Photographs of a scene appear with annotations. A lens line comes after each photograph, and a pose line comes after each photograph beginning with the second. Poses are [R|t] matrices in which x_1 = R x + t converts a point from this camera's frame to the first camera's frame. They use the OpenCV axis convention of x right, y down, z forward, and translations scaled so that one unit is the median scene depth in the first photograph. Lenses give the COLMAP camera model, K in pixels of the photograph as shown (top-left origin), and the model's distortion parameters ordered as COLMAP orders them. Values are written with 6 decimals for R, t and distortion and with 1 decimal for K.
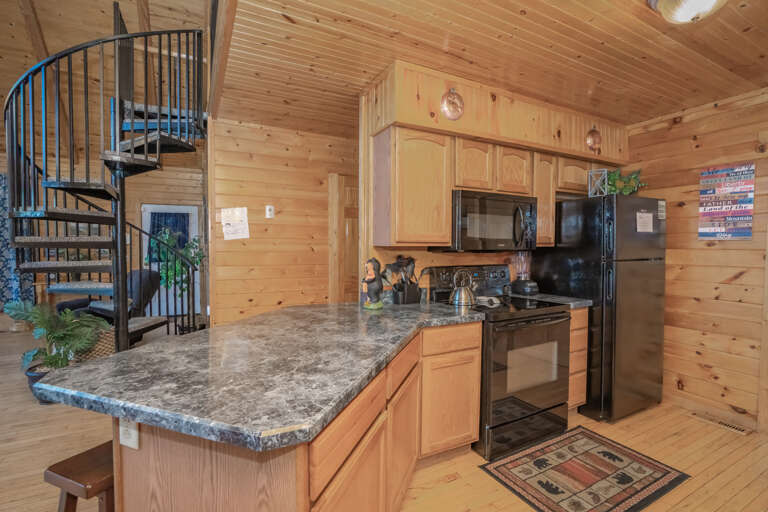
lens RADIAL K [[359.6, 0, 381.1], [0, 359.6, 253.1], [0, 0, 1]] dist [-0.053725, 0.016476]
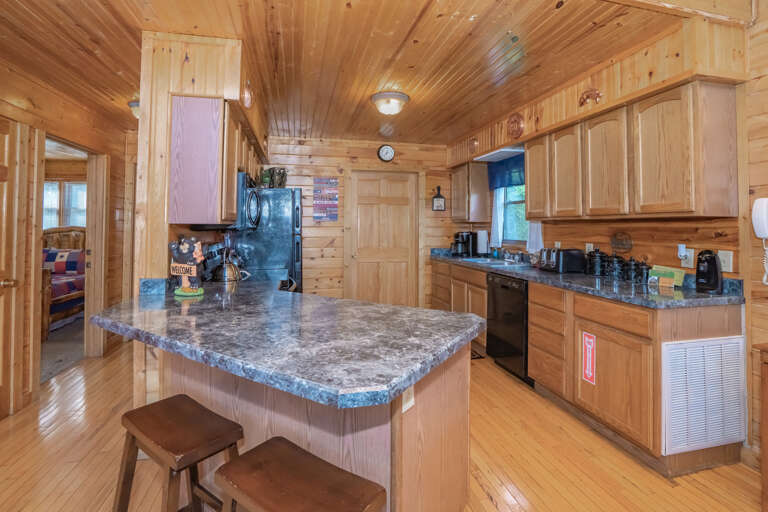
lens RADIAL K [[367.7, 0, 384.0], [0, 367.7, 219.0], [0, 0, 1]] dist [-0.014100, 0.000010]
pose [[0.256501, 0.017149, 0.966392, -1.584910], [0.021030, 0.999507, -0.023319, -0.002707], [-0.966315, 0.026305, 0.256014, 0.658514]]
